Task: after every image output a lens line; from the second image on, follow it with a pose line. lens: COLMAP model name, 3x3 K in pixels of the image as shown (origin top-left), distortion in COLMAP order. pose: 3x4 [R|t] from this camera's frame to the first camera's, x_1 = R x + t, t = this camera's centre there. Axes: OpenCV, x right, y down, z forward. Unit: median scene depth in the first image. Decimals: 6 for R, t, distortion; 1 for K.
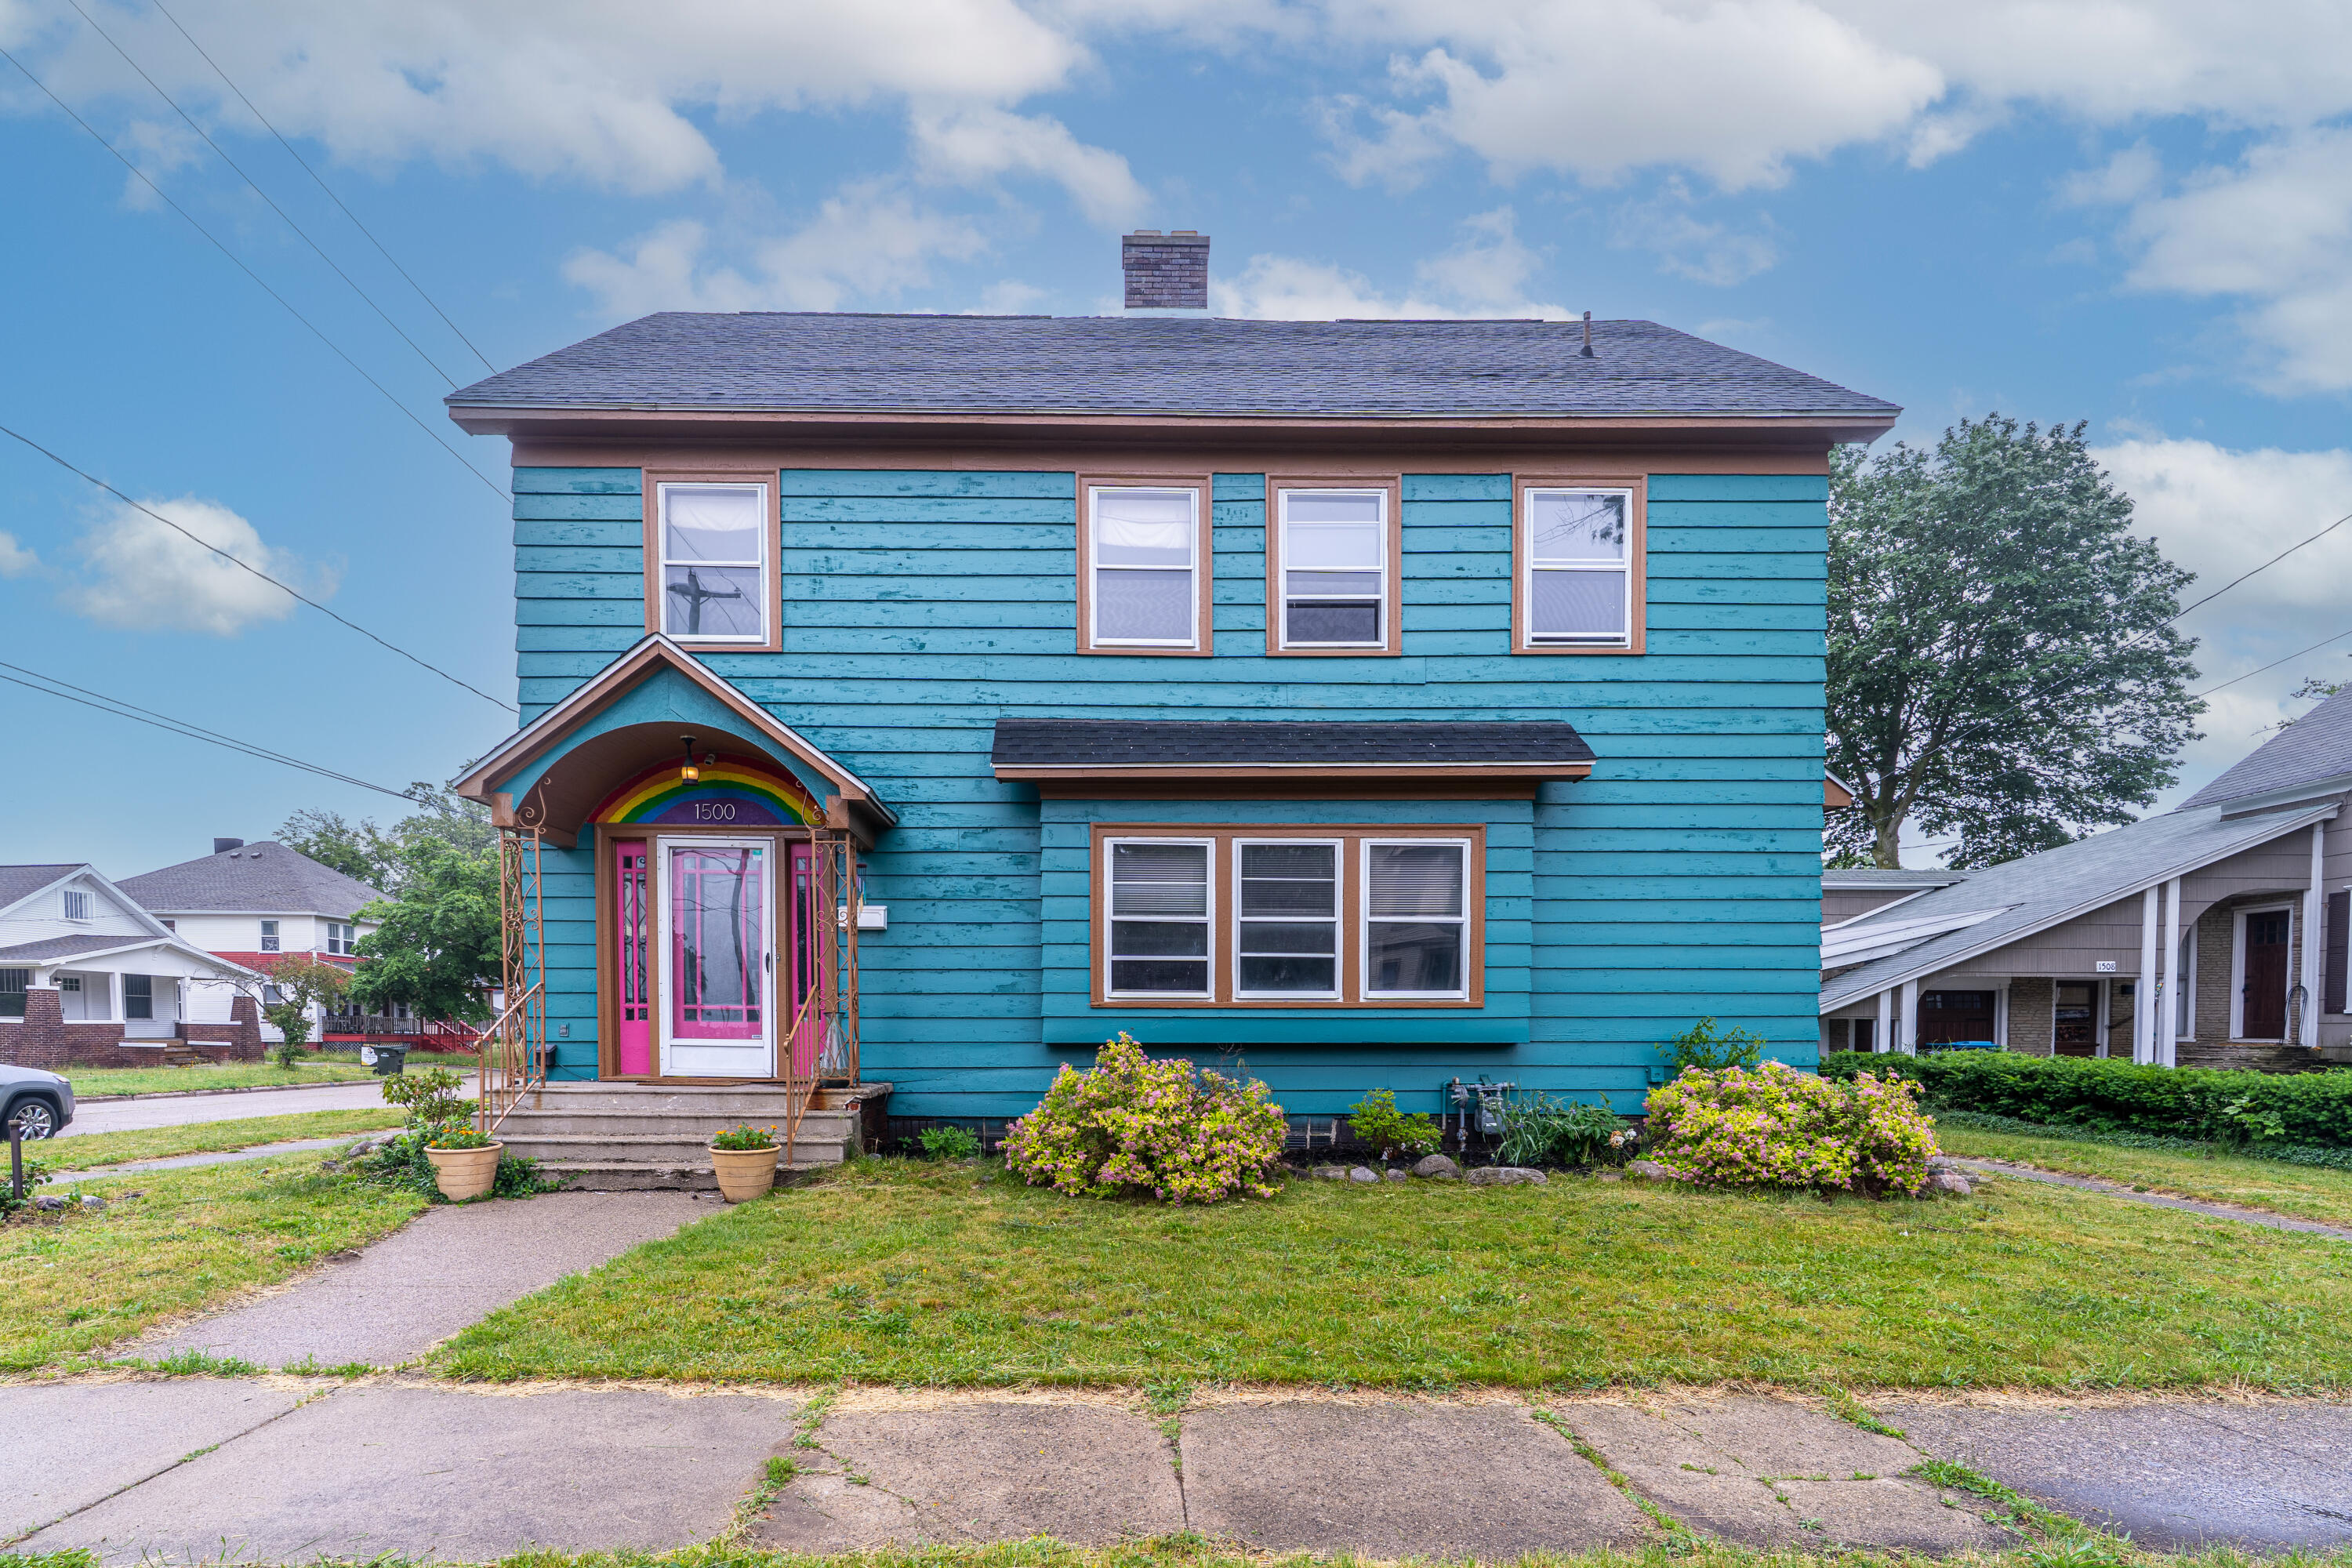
lens RADIAL K [[1121.8, 0, 1133.6], [0, 1121.8, 1022.8], [0, 0, 1]] dist [-0.010215, -0.000349]
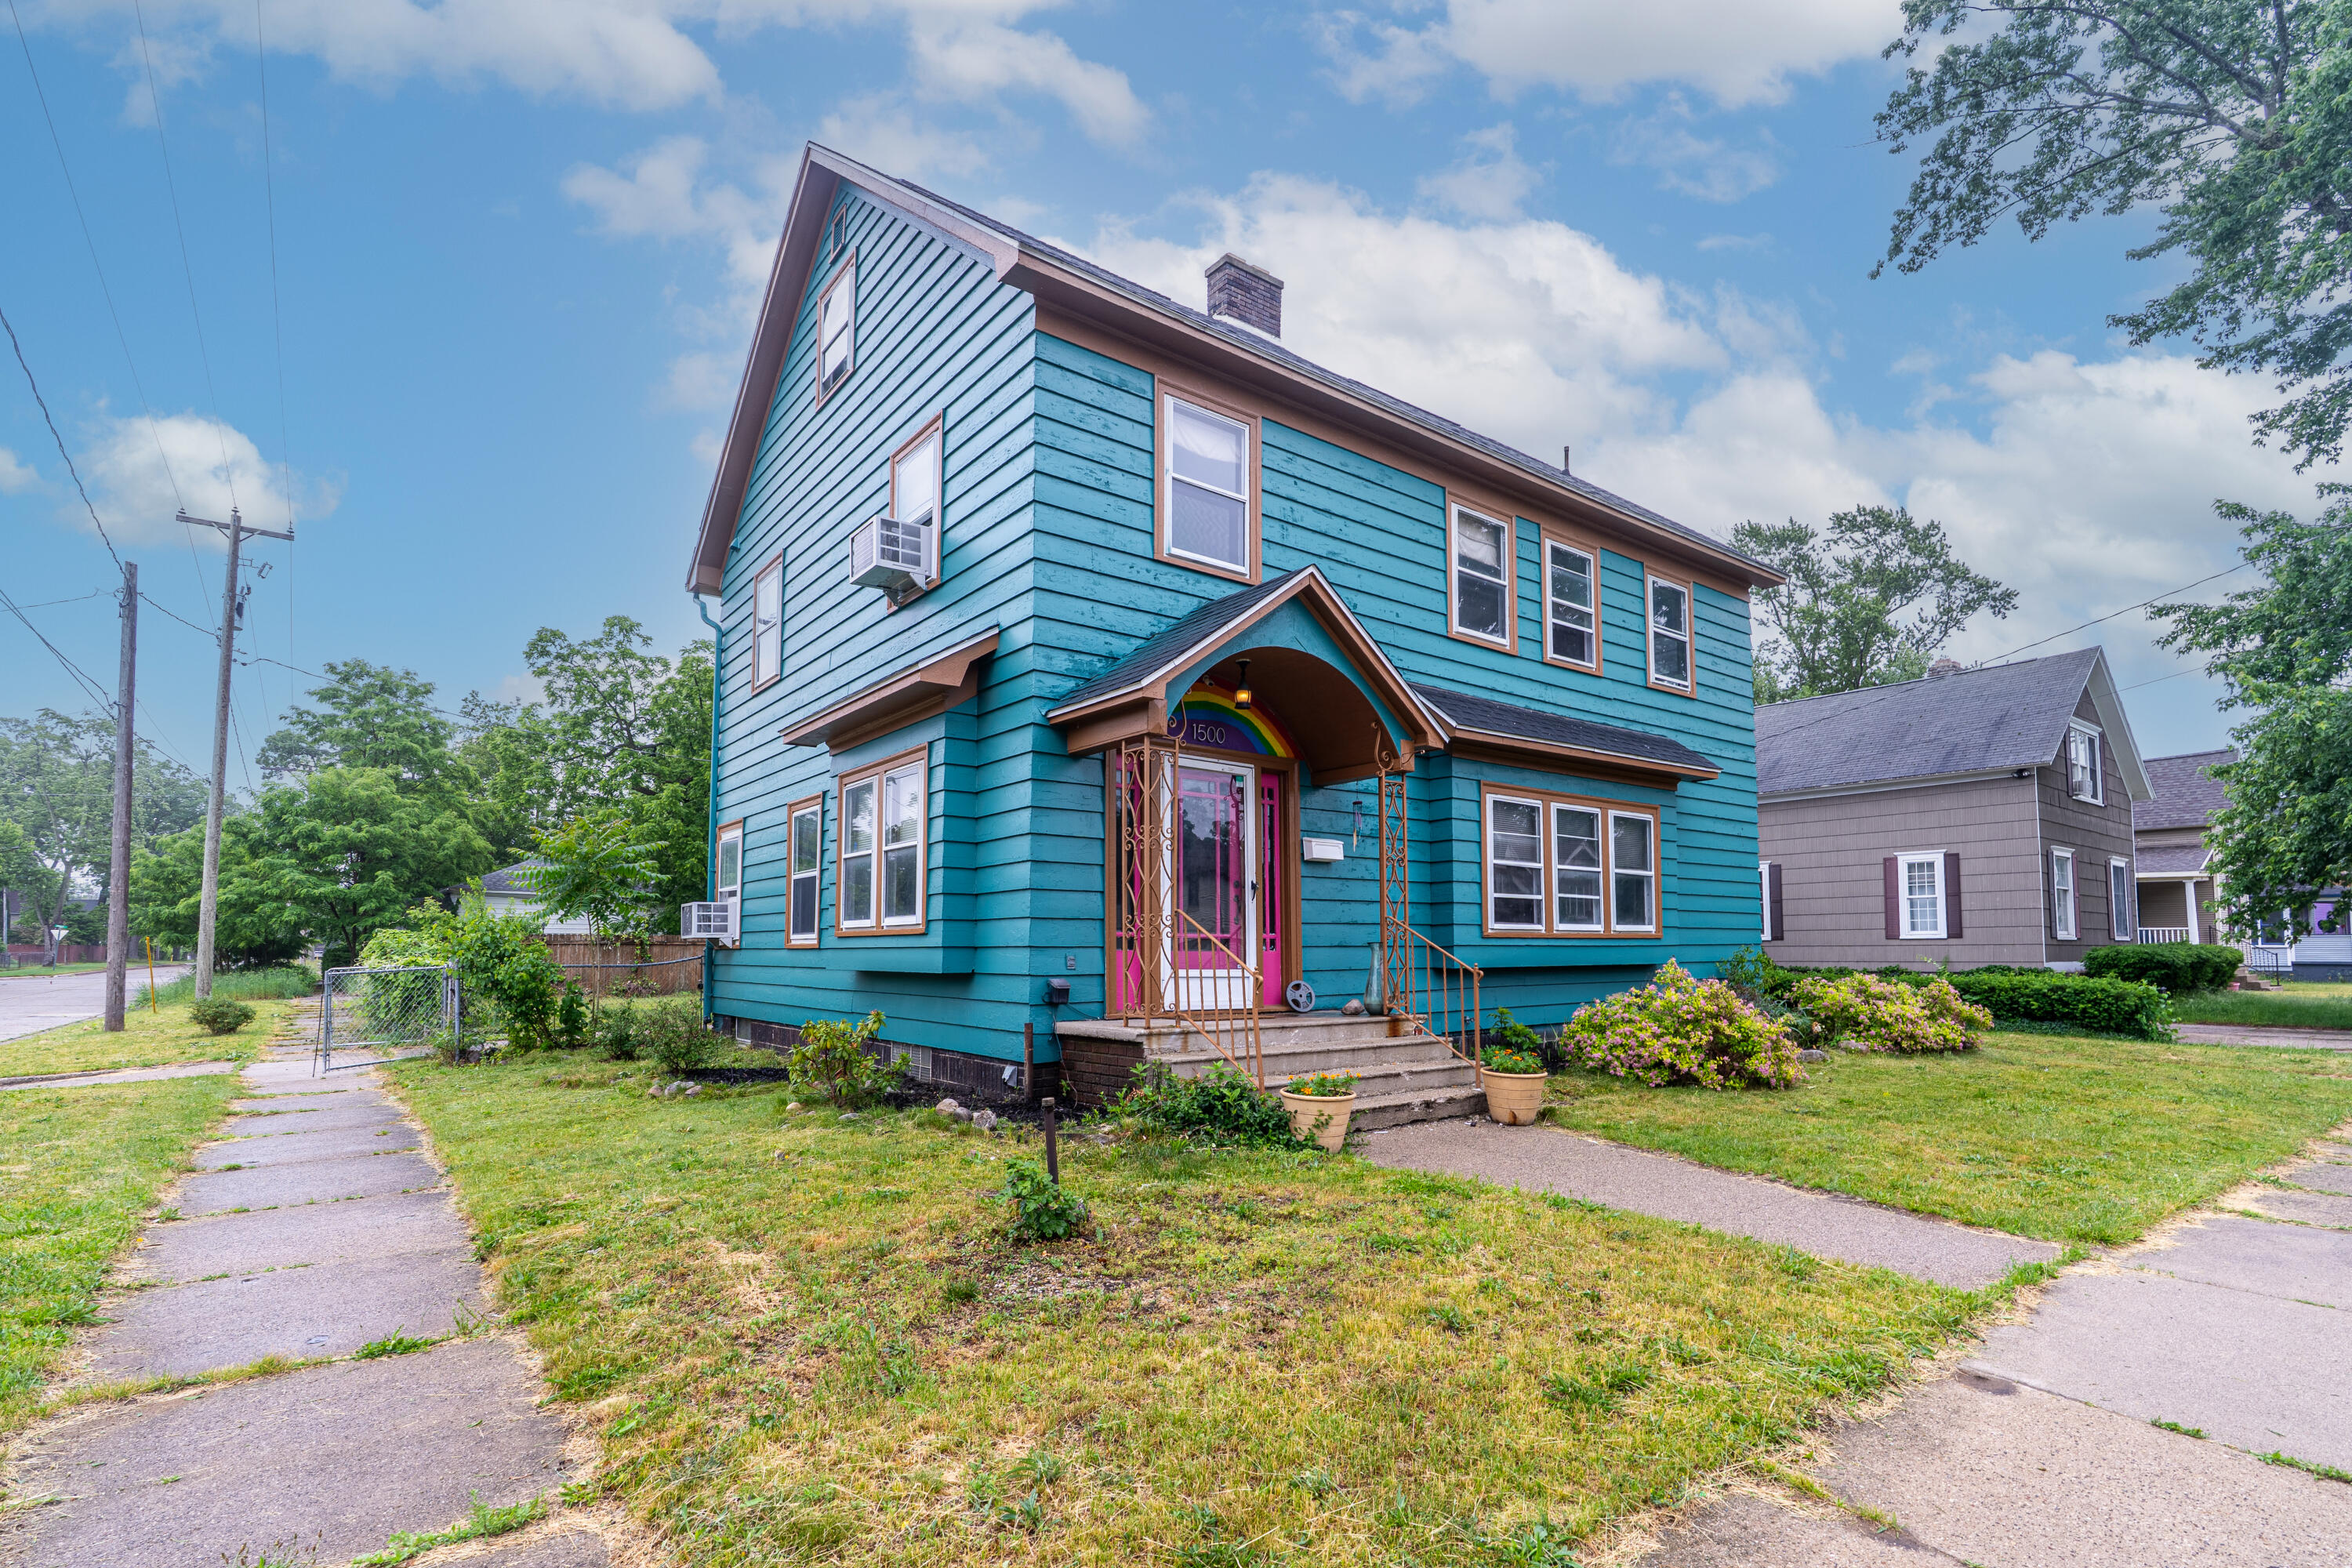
lens RADIAL K [[1092.1, 0, 1175.6], [0, 1092.1, 830.8], [0, 0, 1]] dist [0.000385, 0.000012]
pose [[0.806018, 0.059335, 0.588910, -0.960804], [0.001866, 0.994703, -0.102775, -0.007595], [-0.591888, 0.083937, 0.801638, 0.266692]]
